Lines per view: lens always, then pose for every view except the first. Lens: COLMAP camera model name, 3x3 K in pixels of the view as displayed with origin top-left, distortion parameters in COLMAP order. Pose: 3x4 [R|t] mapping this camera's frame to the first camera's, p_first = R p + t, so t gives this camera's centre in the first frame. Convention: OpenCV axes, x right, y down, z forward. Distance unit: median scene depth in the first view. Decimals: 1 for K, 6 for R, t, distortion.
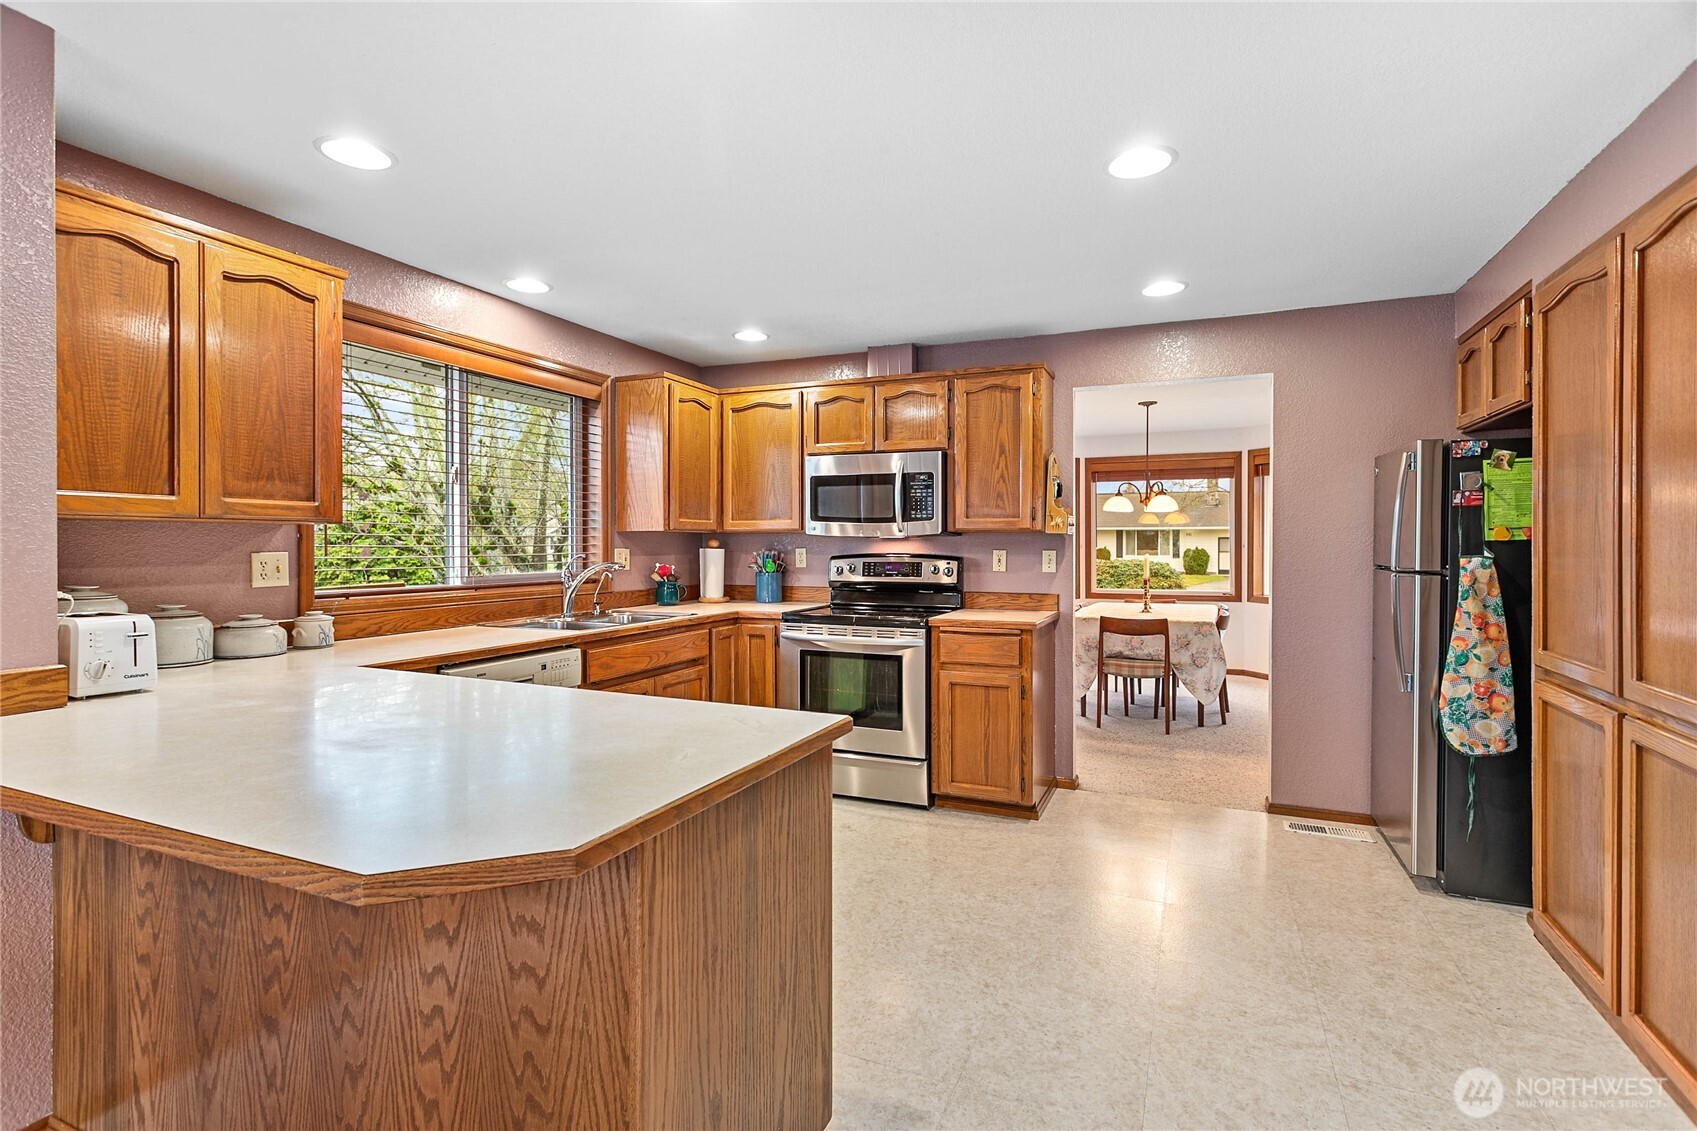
lens RADIAL K [[806.3, 0, 842.9], [0, 806.3, 549.0], [0, 0, 1]] dist [-0.000814, 0.003013]
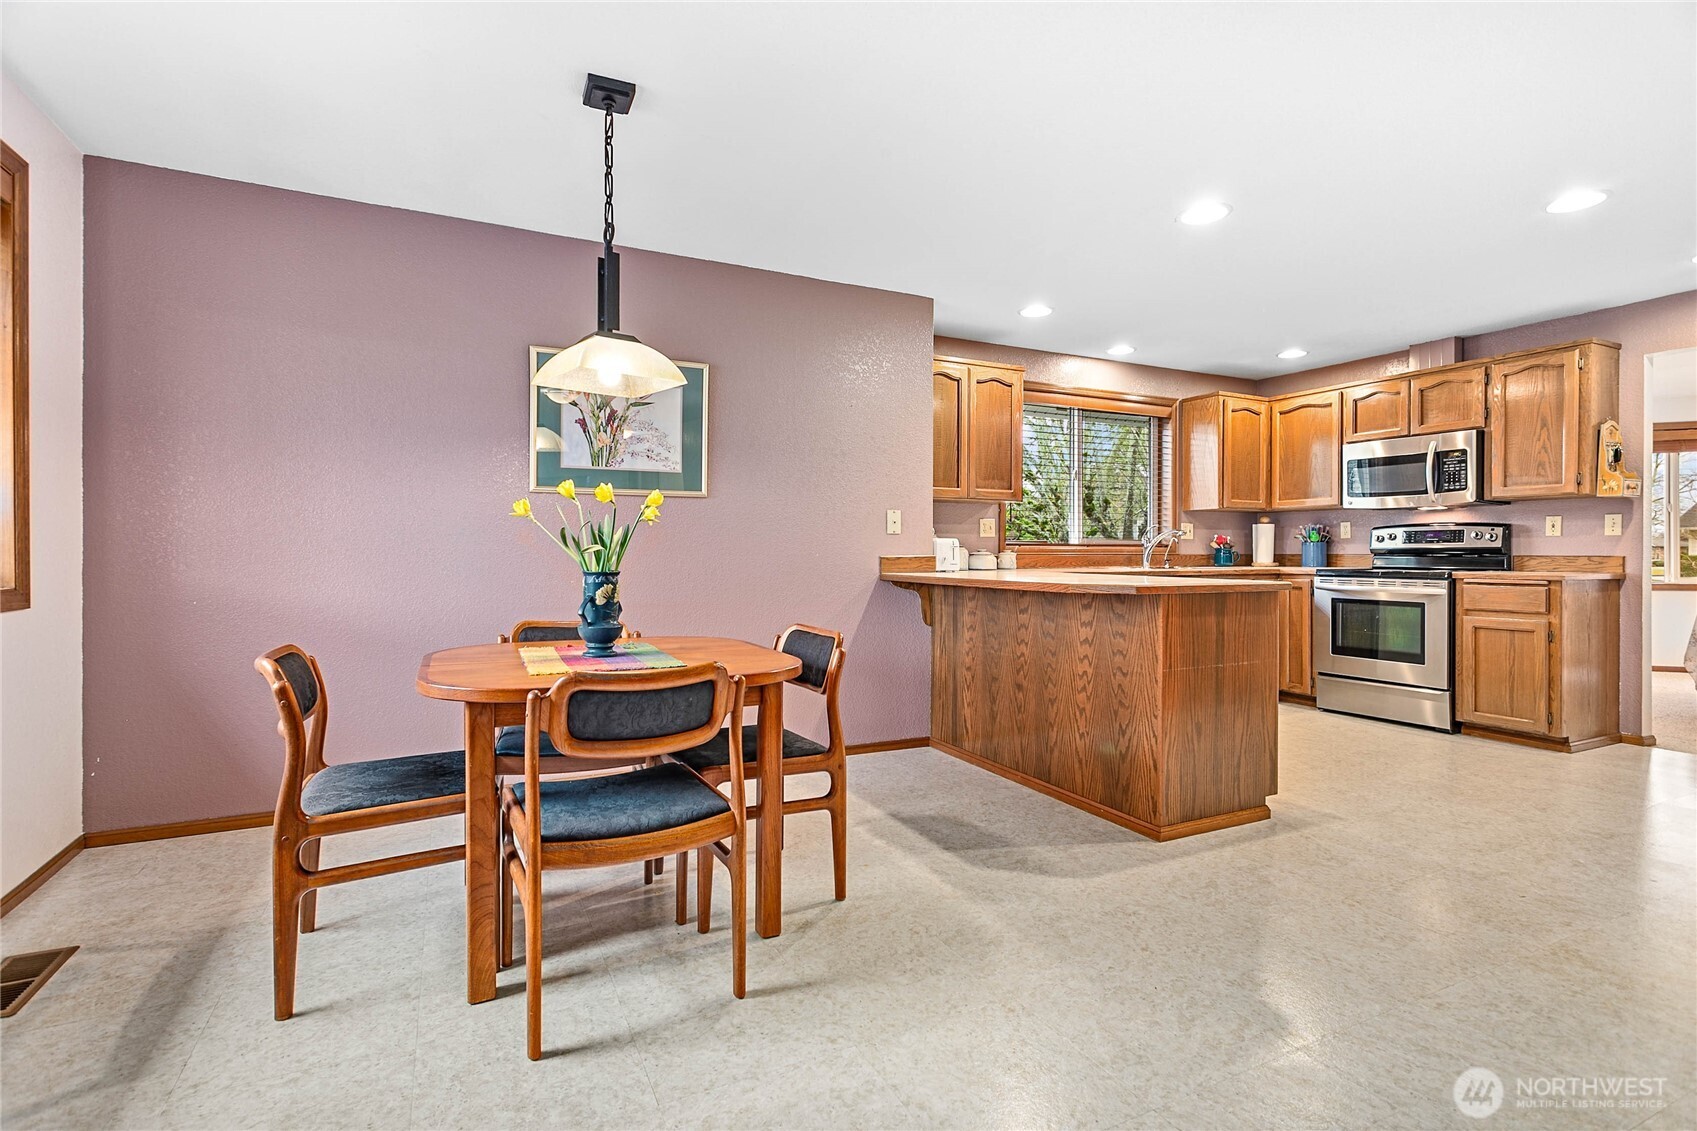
lens RADIAL K [[806.3, 0, 843.3], [0, 806.3, 559.5], [0, 0, 1]] dist [-0.000814, 0.003013]
pose [[0.763869, 0.005413, -0.645348, 0.186384], [-0.005281, 0.999984, 0.002138, 0.069372], [0.645349, 0.001775, 0.763886, -0.481409]]
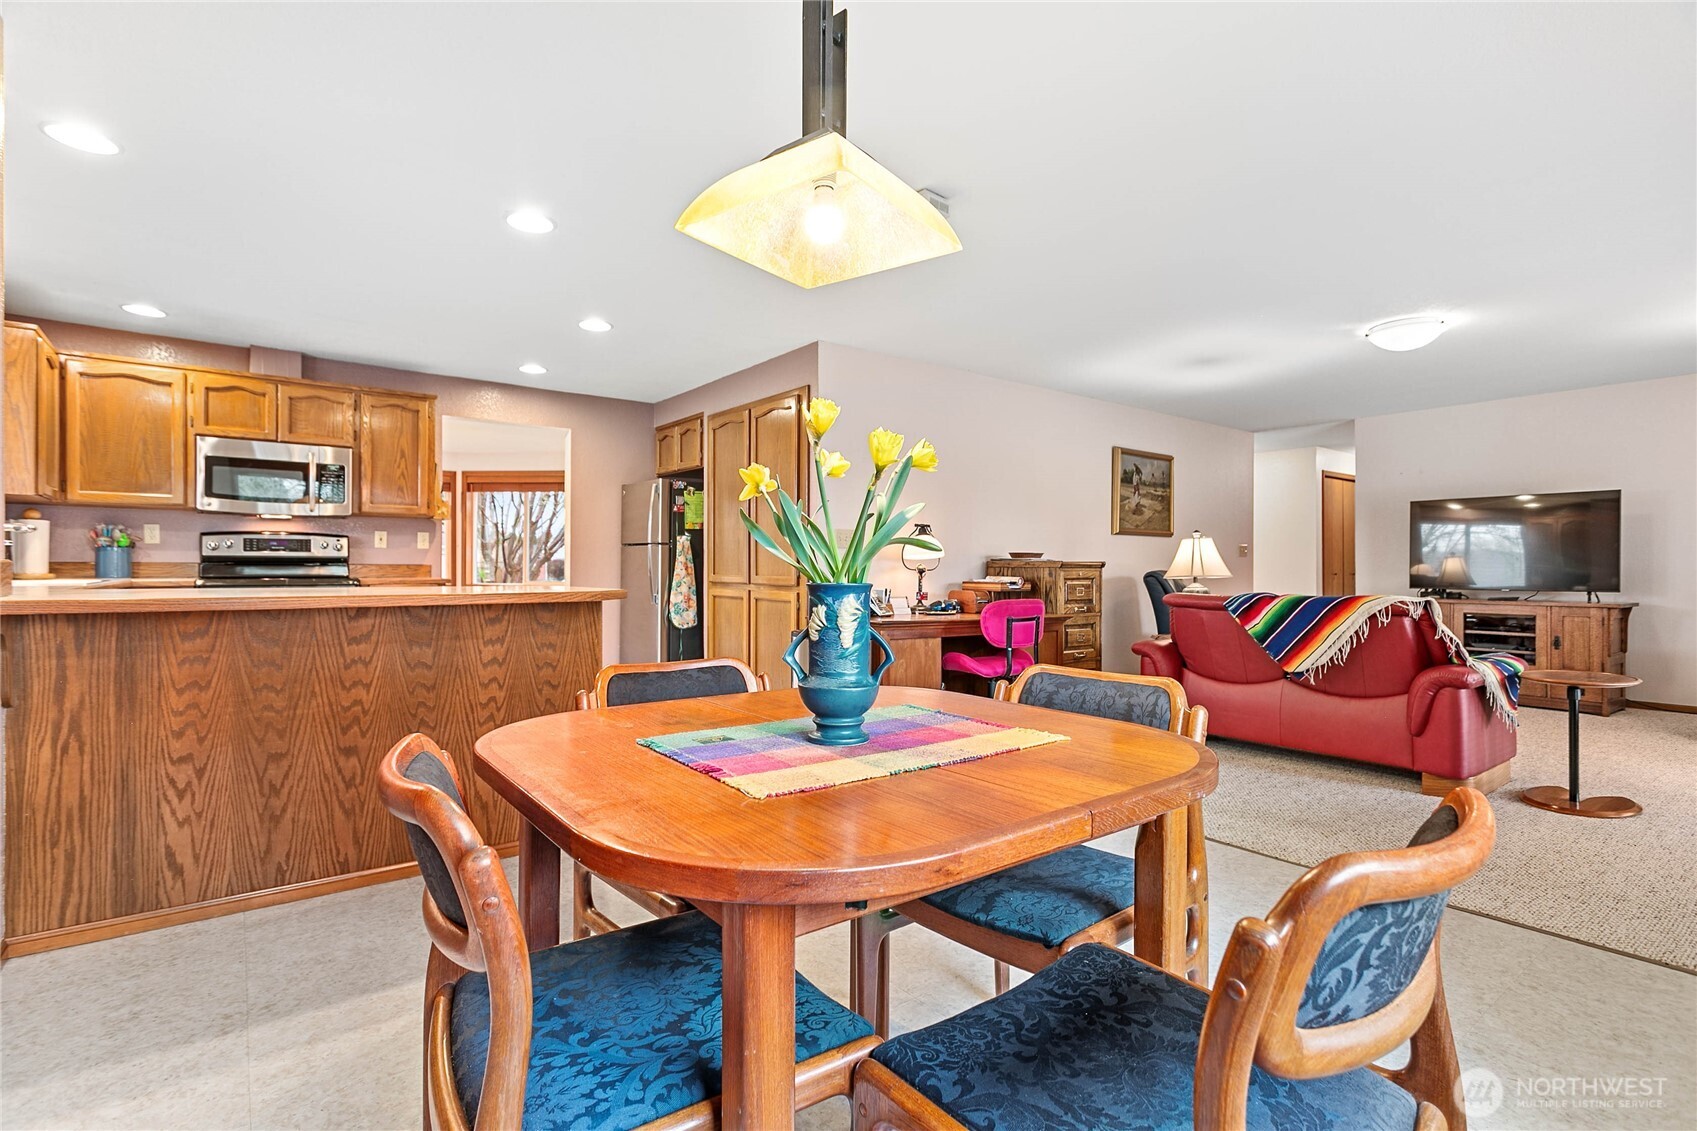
lens RADIAL K [[806.3, 0, 849.6], [0, 806.3, 563.4], [0, 0, 1]] dist [-0.000814, 0.003013]
pose [[0.476790, 0.004865, 0.879004, -0.647156], [0.005224, 0.999951, -0.008368, 0.075426], [-0.879002, 0.008582, 0.476741, -0.296002]]
